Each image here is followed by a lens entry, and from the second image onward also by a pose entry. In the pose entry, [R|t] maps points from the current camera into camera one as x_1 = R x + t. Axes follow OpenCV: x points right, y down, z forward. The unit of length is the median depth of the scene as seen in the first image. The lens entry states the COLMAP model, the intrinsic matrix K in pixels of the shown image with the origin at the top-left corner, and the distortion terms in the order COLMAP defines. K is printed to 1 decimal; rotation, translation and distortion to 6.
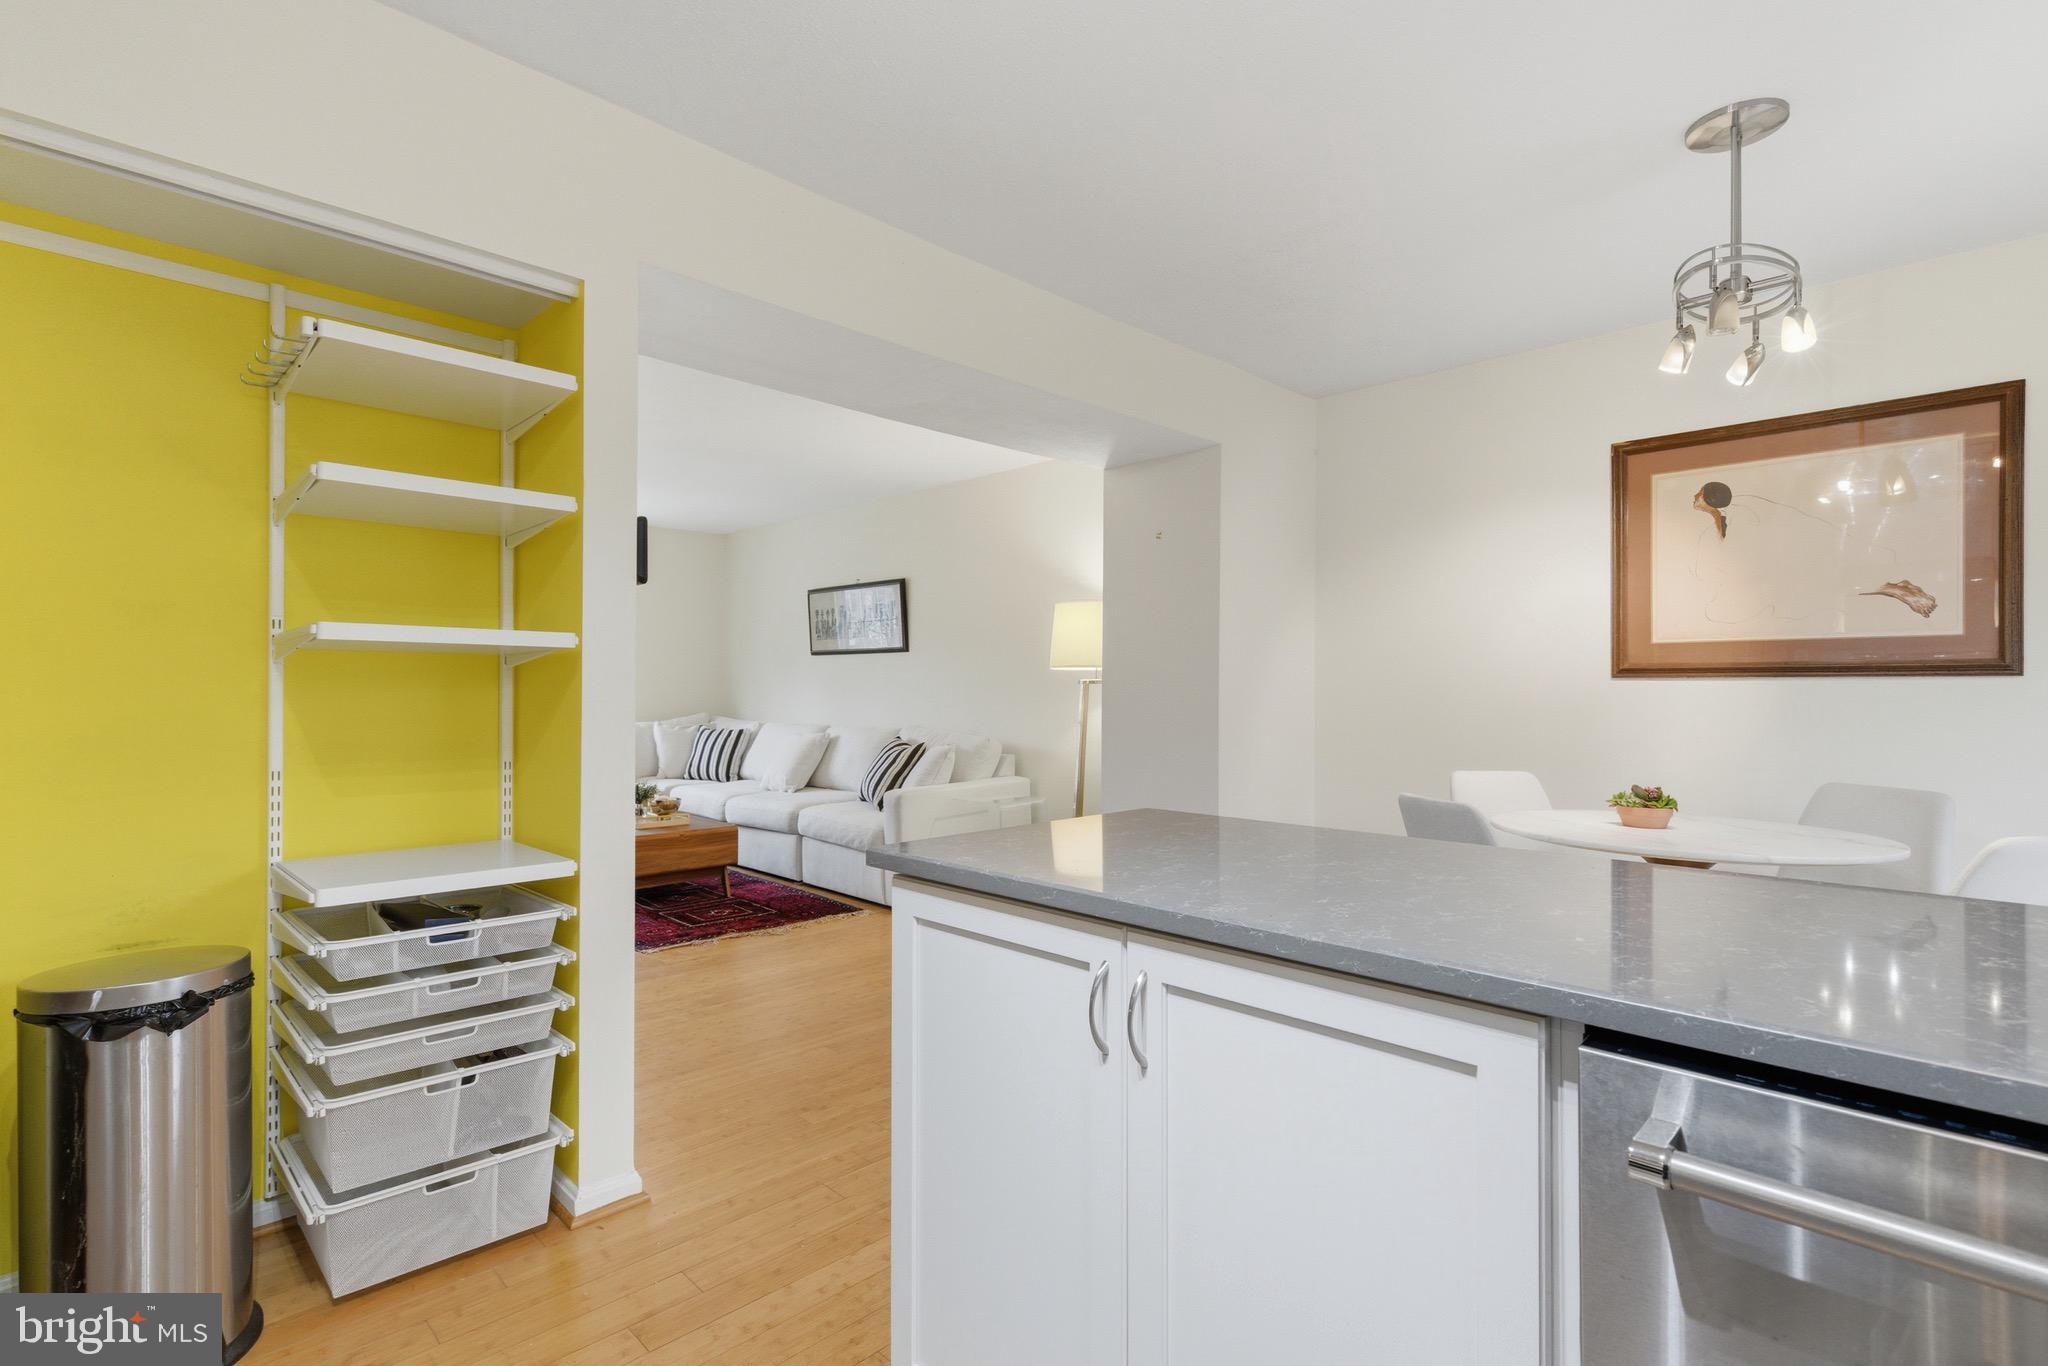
lens RADIAL K [[1046.1, 0, 1024.0], [0, 1046.1, 683.0], [0, 0, 1]] dist [0.002804, 0.000694]
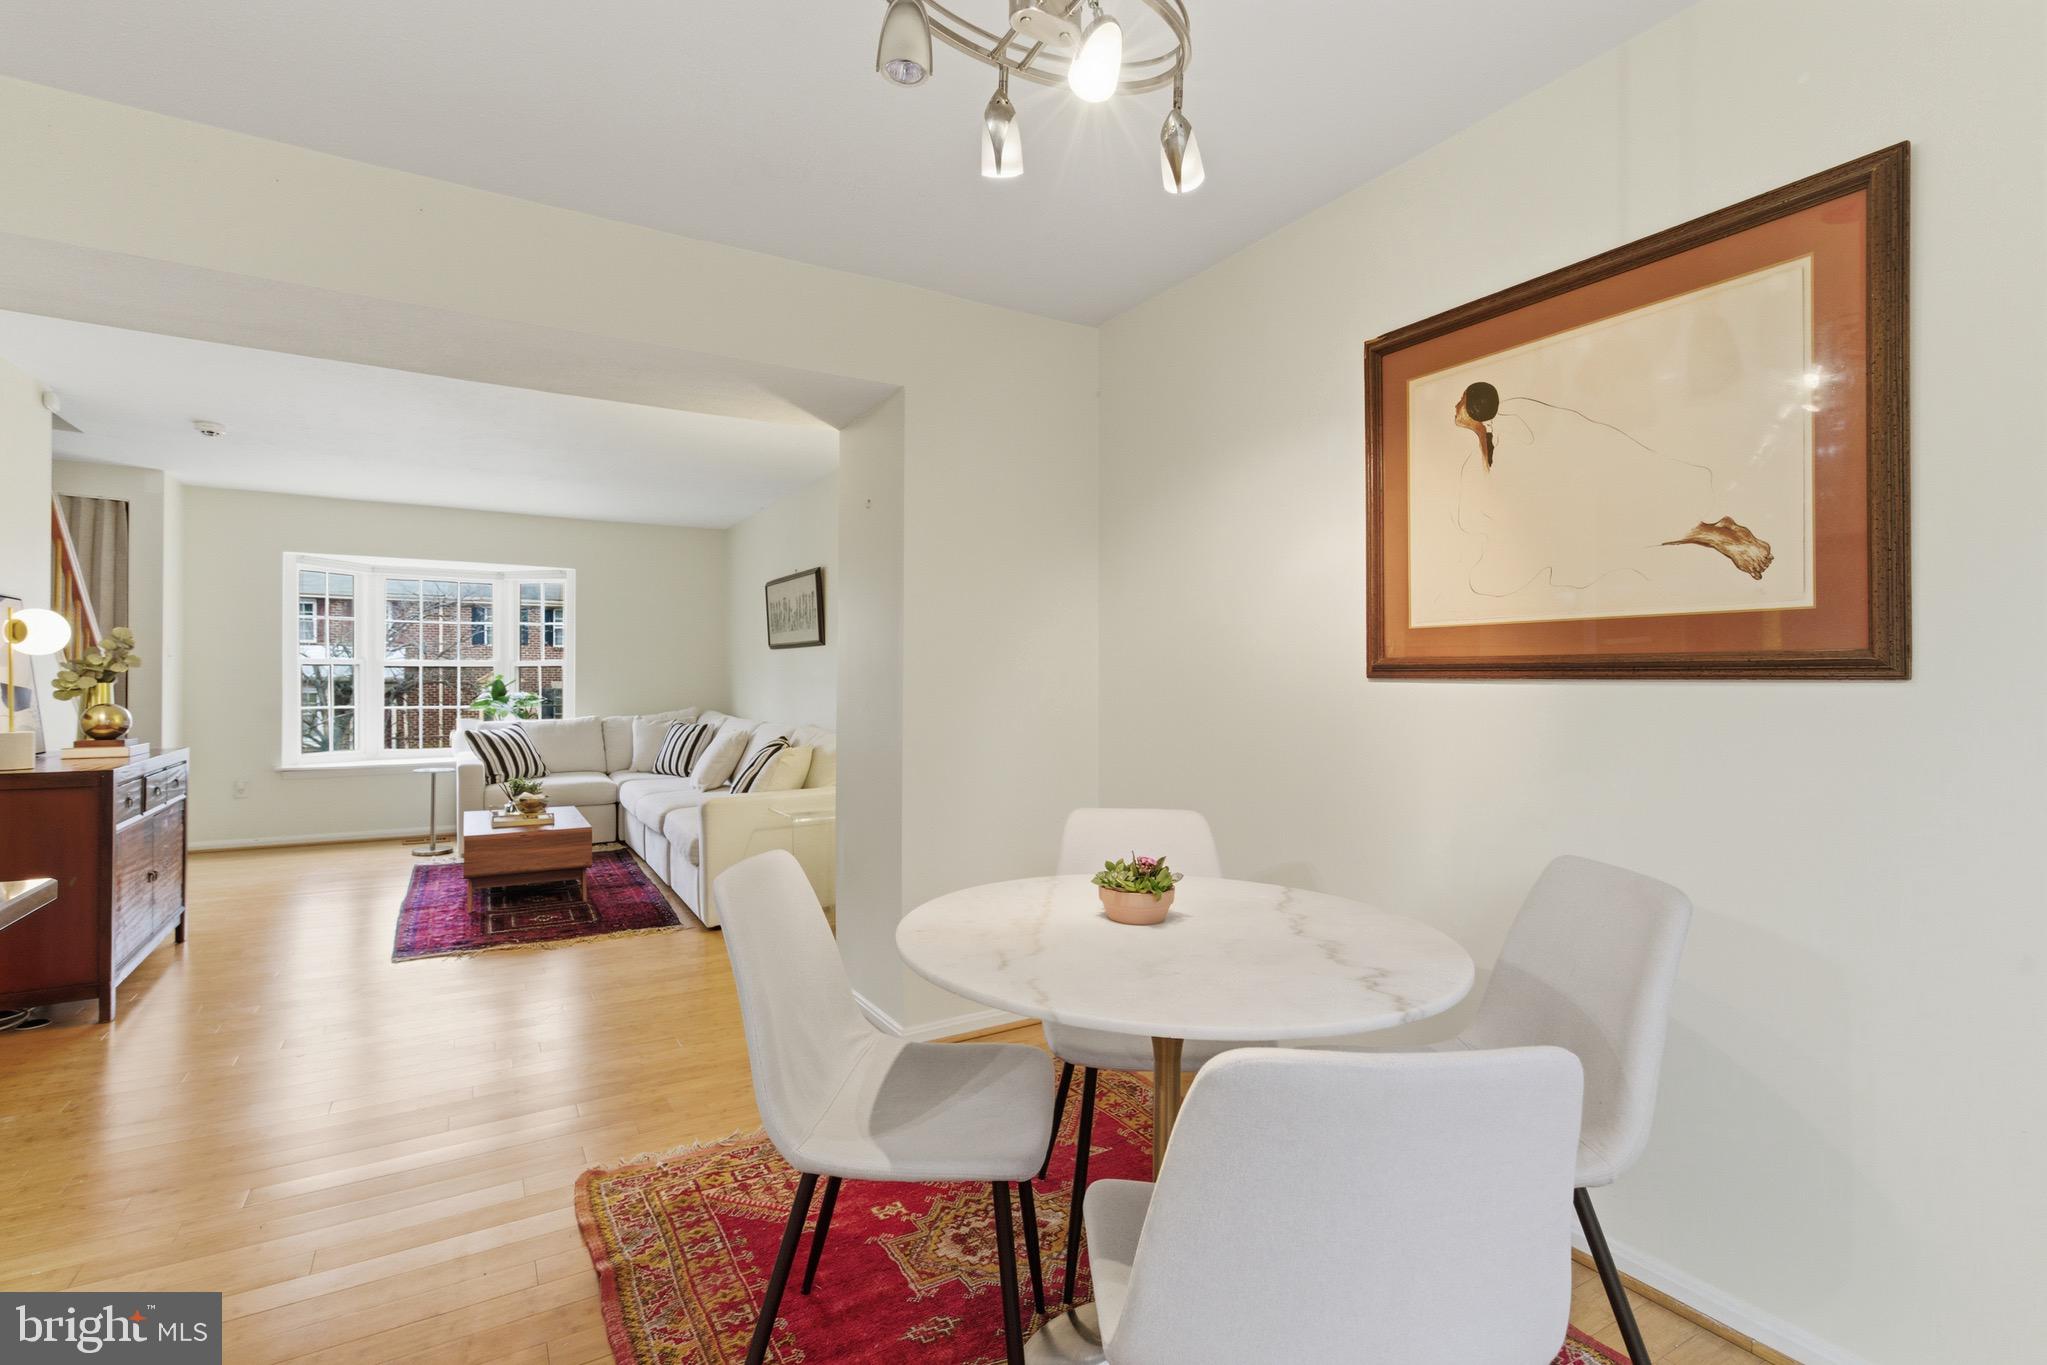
lens RADIAL K [[1005.9, 0, 1011.7], [0, 1005.9, 673.4], [0, 0, 1]] dist [-0.001780, -0.000512]
pose [[0.966842, -0.002437, -0.255365, 0.538861], [0.003011, 0.999994, 0.001860, -0.010743], [0.255359, -0.002567, 0.966843, 0.314091]]
